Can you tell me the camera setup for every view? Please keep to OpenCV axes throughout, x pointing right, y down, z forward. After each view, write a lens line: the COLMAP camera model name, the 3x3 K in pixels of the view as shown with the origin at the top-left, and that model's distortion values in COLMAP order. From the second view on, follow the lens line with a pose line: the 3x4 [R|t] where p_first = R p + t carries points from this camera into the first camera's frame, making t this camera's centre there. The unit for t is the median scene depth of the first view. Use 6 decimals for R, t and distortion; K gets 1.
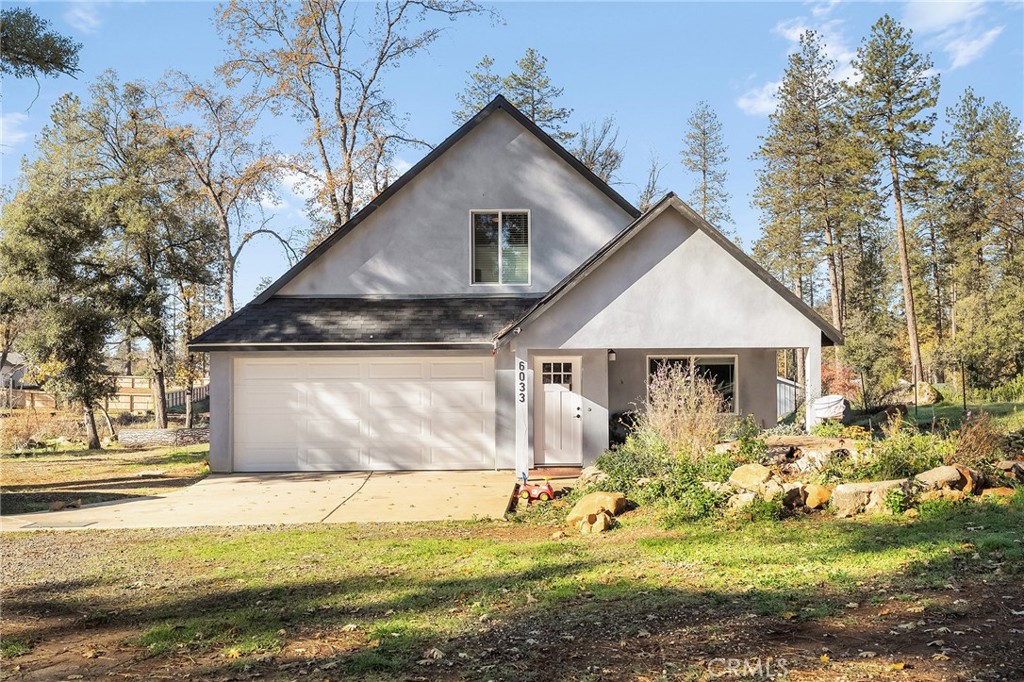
lens RADIAL K [[1037.5, 0, 490.4], [0, 1037.5, 336.8], [0, 0, 1]] dist [0.010360, 0.013892]
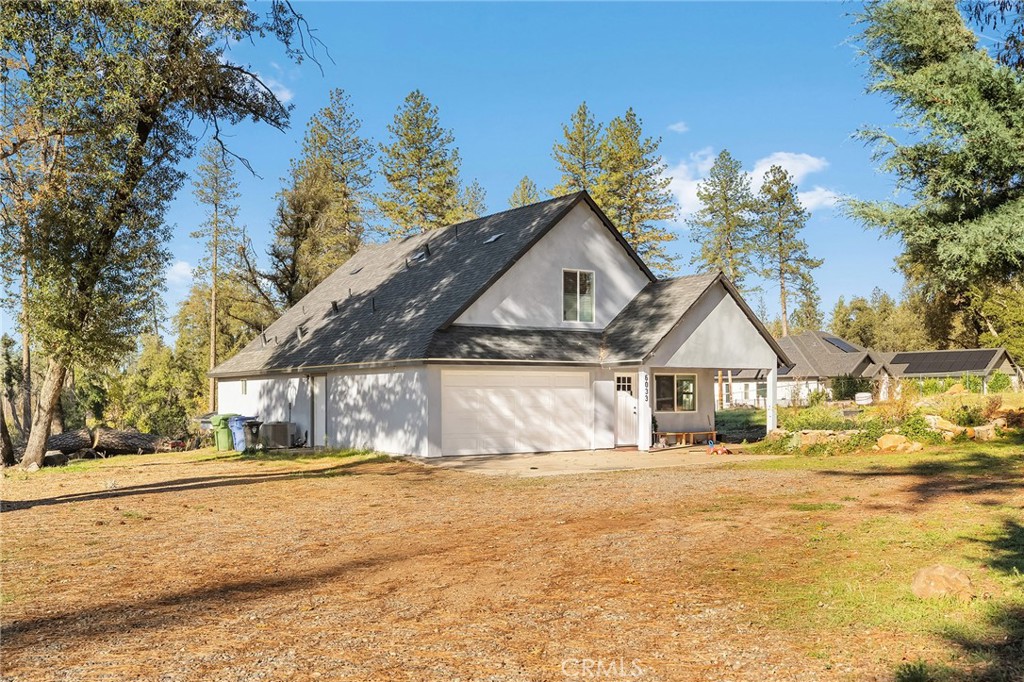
lens RADIAL K [[1051.7, 0, 506.9], [0, 1051.7, 396.7], [0, 0, 1]] dist [-0.014695, 0.002079]
pose [[0.832714, 0.005007, 0.553681, -0.880689], [-0.019177, 0.999620, 0.019802, 0.026056], [-0.553372, -0.027107, 0.832493, -0.159163]]
